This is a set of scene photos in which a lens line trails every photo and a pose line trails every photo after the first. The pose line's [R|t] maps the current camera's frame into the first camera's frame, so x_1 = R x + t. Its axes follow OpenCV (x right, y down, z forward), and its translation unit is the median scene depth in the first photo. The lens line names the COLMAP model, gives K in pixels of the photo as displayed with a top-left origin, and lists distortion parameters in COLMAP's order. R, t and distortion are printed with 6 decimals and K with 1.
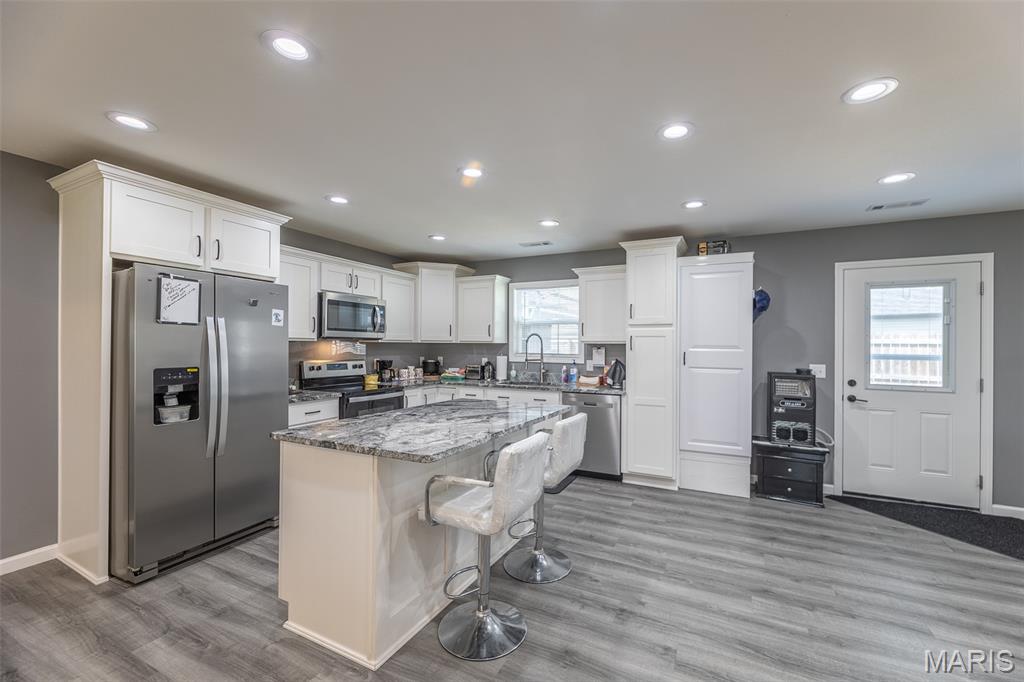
lens RADIAL K [[418.0, 0, 527.7], [0, 418.0, 342.3], [0, 0, 1]] dist [-0.000279, -0.000452]
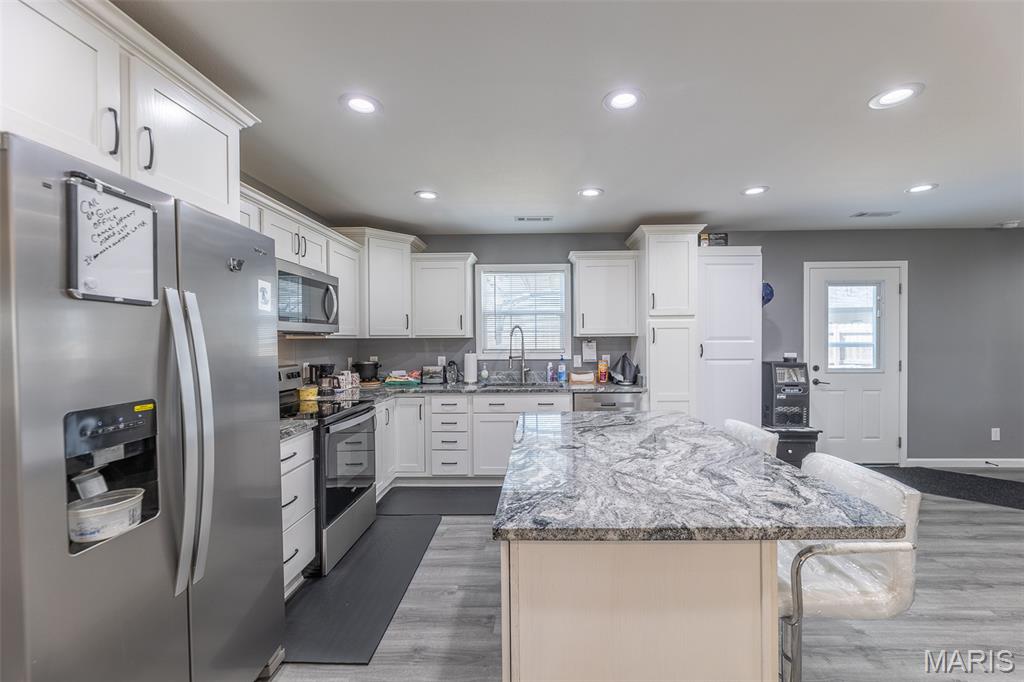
lens RADIAL K [[418.0, 0, 526.6], [0, 418.0, 342.0], [0, 0, 1]] dist [-0.000279, -0.000452]
pose [[0.909848, -0.018051, 0.414550, -0.442613], [0.011681, 0.999772, 0.017896, -0.003995], [-0.414778, -0.011440, 0.909851, 0.310159]]
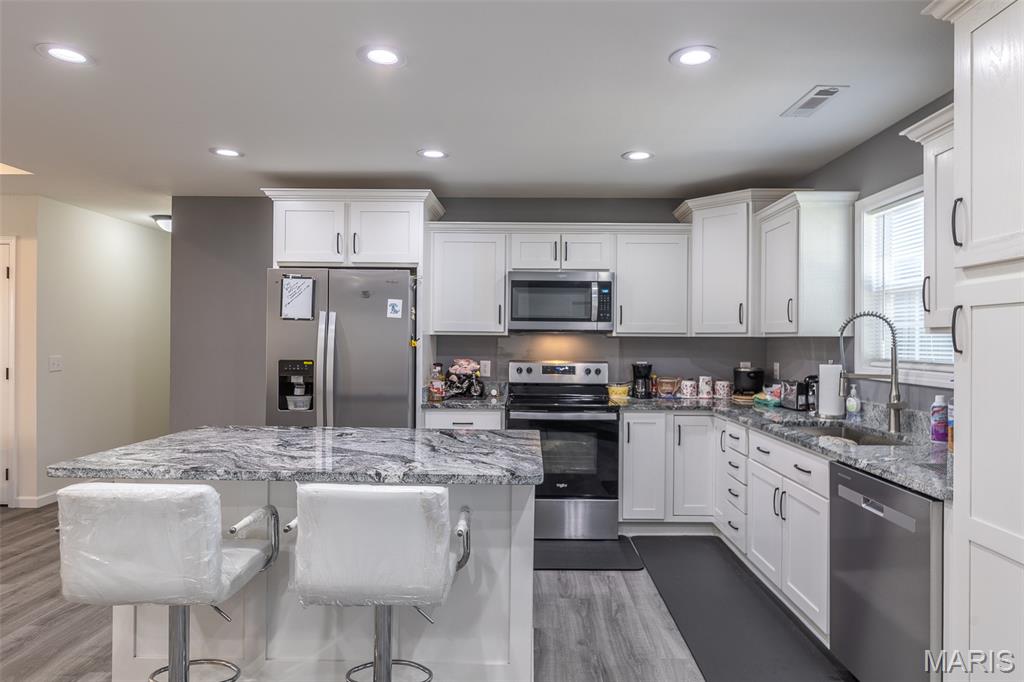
lens RADIAL K [[591.4, 0, 526.9], [0, 591.4, 337.8], [0, 0, 1]] dist [0.002664, 0.000693]
pose [[0.431783, -0.008128, -0.901941, 0.560407], [0.002807, 0.999967, -0.007667, 0.011763], [0.901973, 0.000779, 0.431791, 0.612714]]
